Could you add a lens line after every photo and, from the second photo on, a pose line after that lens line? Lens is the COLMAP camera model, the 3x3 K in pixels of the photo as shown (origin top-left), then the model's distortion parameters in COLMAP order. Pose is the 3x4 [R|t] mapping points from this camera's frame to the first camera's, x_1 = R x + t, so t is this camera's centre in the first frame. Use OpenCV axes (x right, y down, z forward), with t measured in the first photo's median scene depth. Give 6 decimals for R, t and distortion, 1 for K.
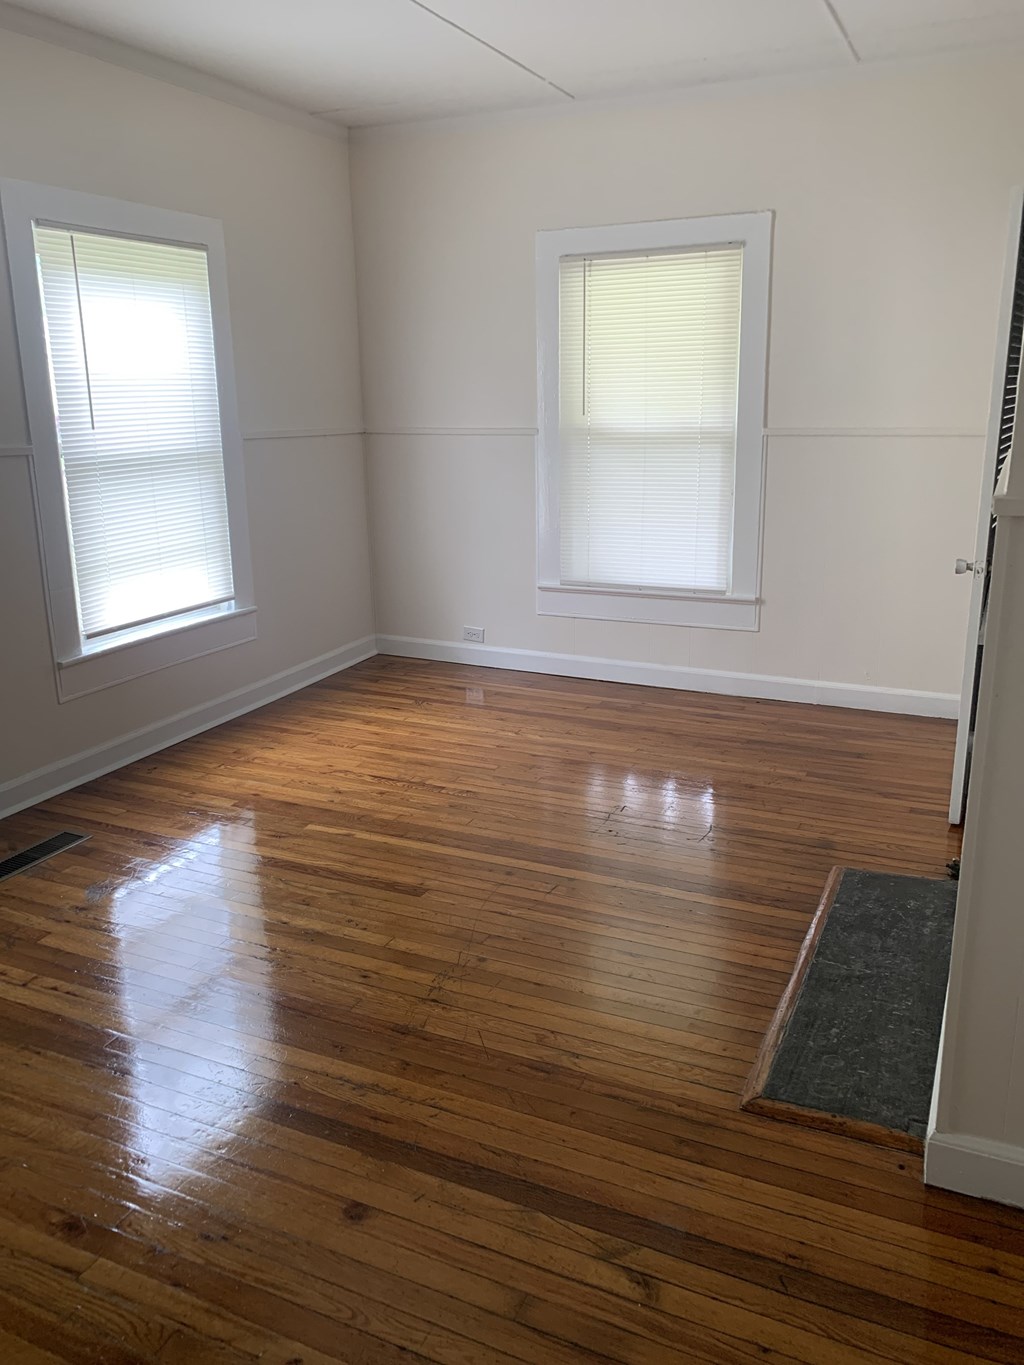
lens RADIAL K [[1052.6, 0, 512.8], [0, 1052.6, 681.8], [0, 0, 1]] dist [-0.002283, 0.001989]
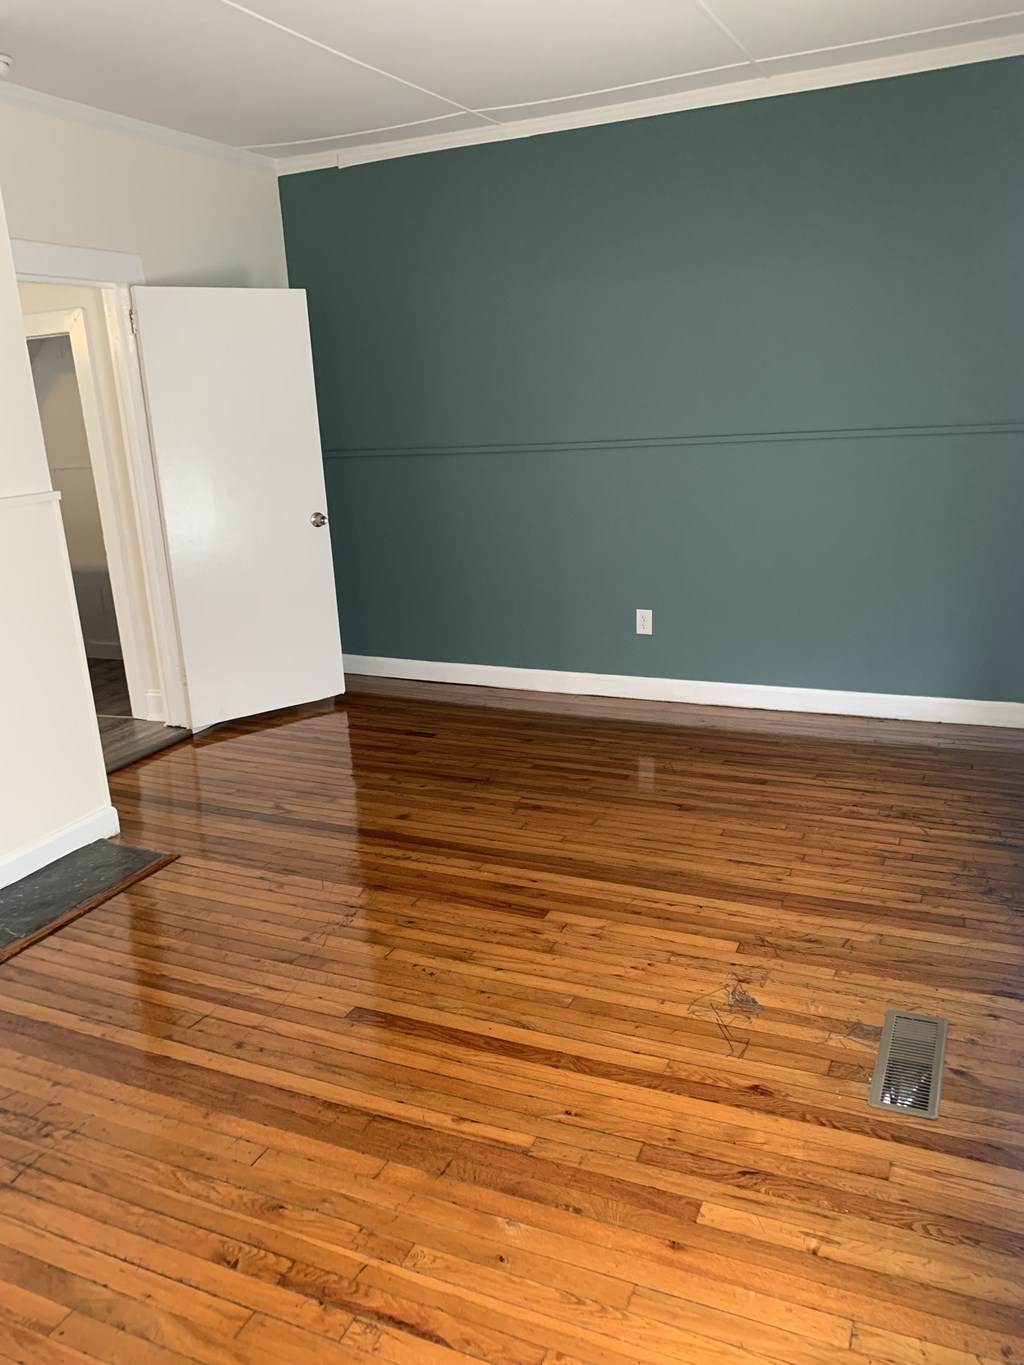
lens RADIAL K [[1052.6, 0, 512.7], [0, 1052.6, 684.2], [0, 0, 1]] dist [-0.002283, 0.001989]
pose [[-0.998291, 0.058304, 0.003916, -0.225673], [0.052406, 0.863627, 0.501400, -0.433054], [0.025851, 0.500749, -0.865206, 1.550624]]
